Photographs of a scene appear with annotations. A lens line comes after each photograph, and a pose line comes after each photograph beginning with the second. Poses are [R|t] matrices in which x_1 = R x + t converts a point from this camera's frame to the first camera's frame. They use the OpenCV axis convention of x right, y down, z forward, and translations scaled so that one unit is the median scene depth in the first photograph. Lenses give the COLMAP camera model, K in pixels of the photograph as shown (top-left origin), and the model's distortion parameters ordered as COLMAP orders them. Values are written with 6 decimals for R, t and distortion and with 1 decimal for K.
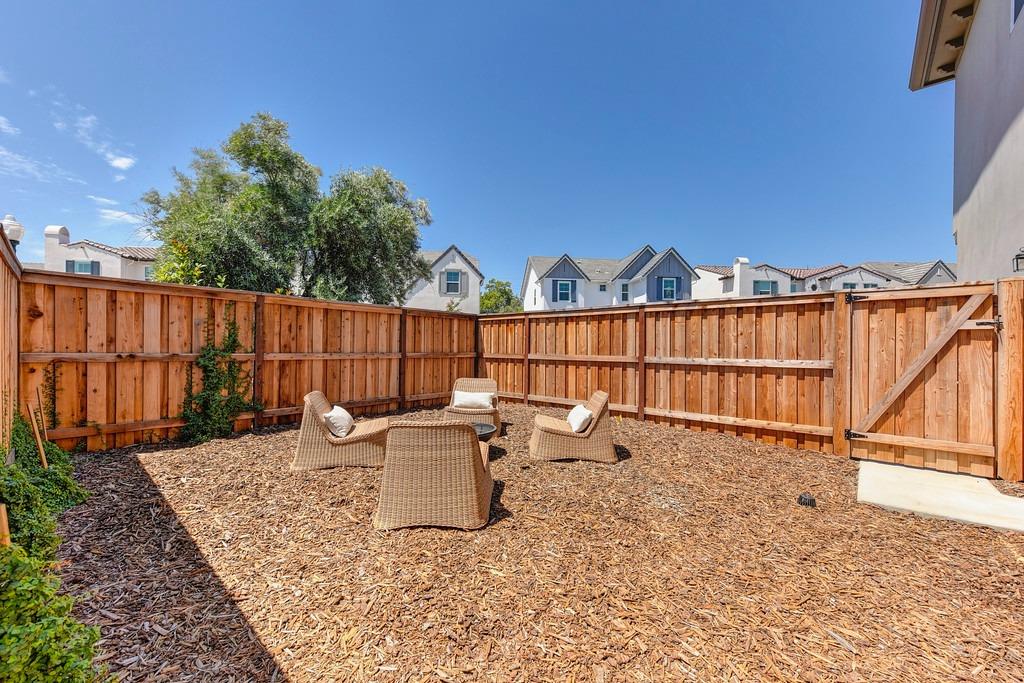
lens RADIAL K [[409.0, 0, 511.9], [0, 409.0, 344.8], [0, 0, 1]] dist [0.001544, 0.000162]
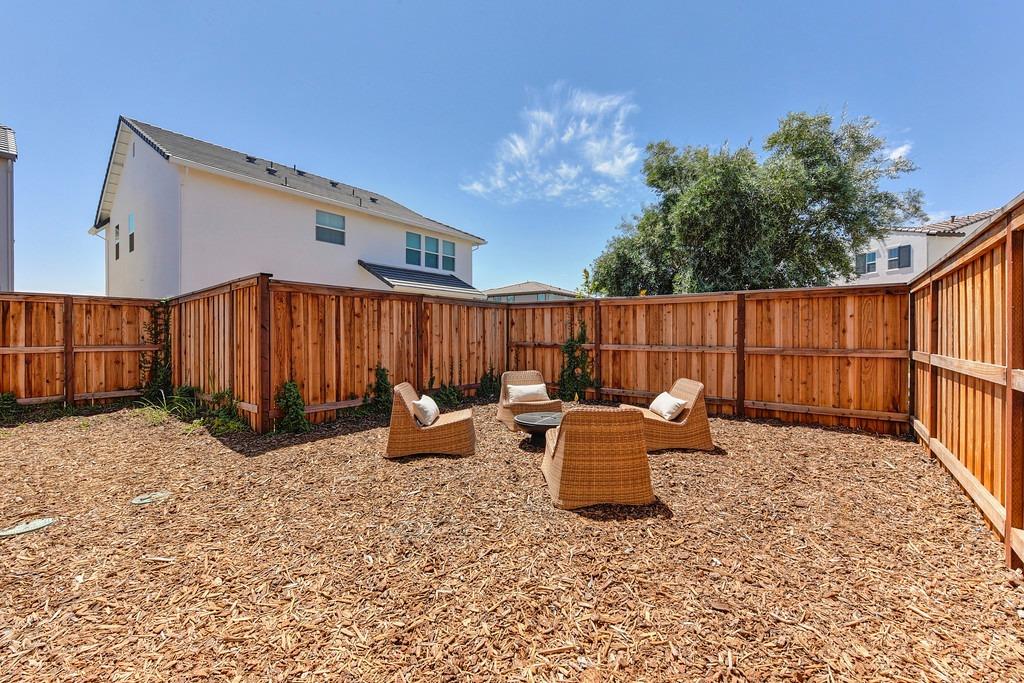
lens RADIAL K [[416.0, 0, 514.2], [0, 416.0, 338.8], [0, 0, 1]] dist [0.003438, 0.000280]
pose [[0.058332, 0.002697, -0.998294, 0.687000], [0.006365, 0.999975, 0.003073, -0.002543], [0.998277, -0.006534, 0.058314, 0.634391]]
